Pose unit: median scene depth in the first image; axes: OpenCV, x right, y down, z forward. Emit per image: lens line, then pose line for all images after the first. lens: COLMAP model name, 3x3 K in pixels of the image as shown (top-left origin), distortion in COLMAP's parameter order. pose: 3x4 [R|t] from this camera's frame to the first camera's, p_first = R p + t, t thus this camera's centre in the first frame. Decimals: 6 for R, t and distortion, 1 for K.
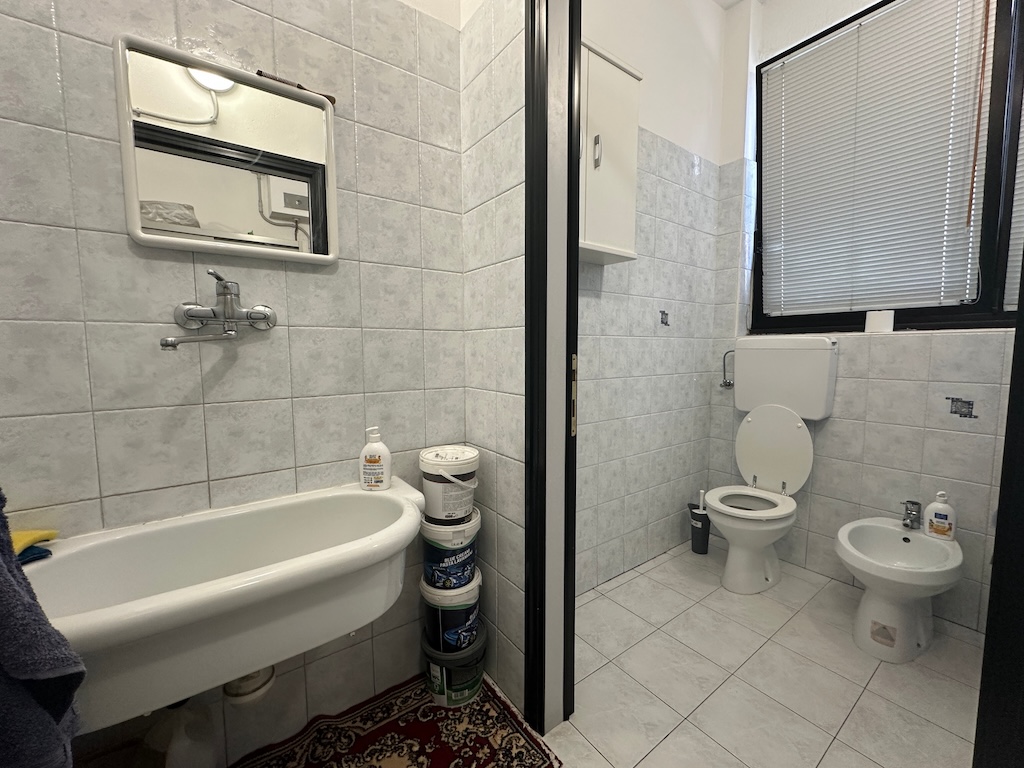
lens RADIAL K [[409.9, 0, 512.8], [0, 409.9, 383.7], [0, 0, 1]] dist [-0.001239, -0.000281]
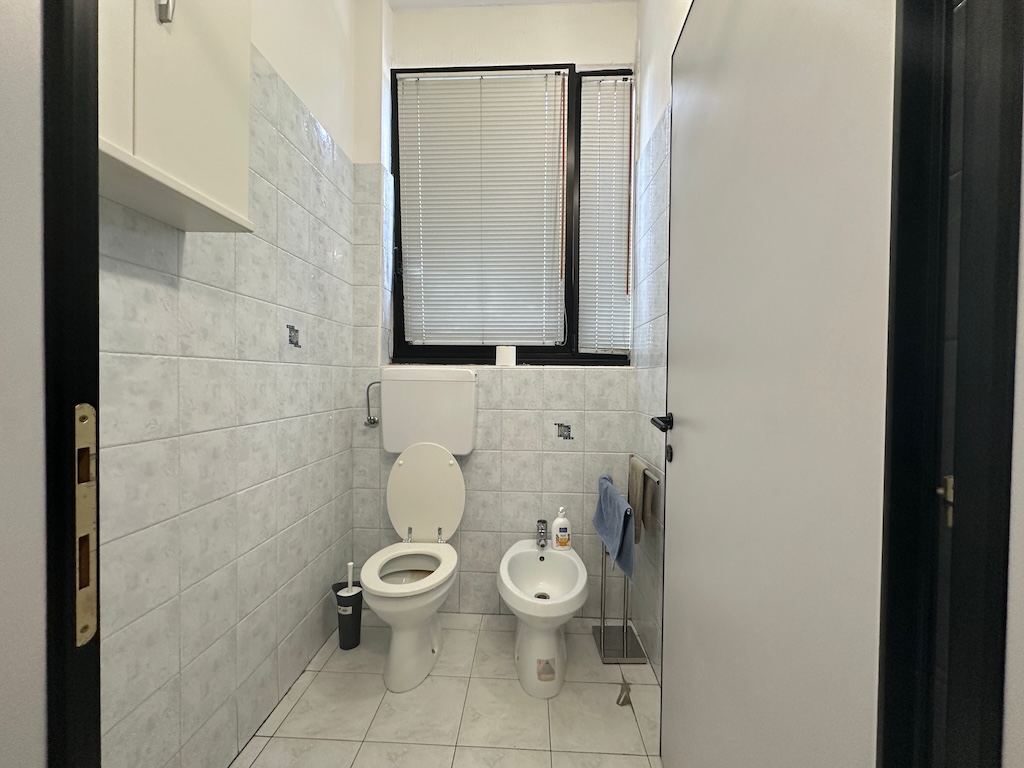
lens RADIAL K [[409.9, 0, 512.8], [0, 409.9, 383.7], [0, 0, 1]] dist [-0.001239, -0.000281]
pose [[0.628223, -0.002622, 0.778029, 0.062327], [0.054418, 0.997693, -0.040578, -0.031469], [-0.776128, 0.067831, 0.626917, 0.289567]]
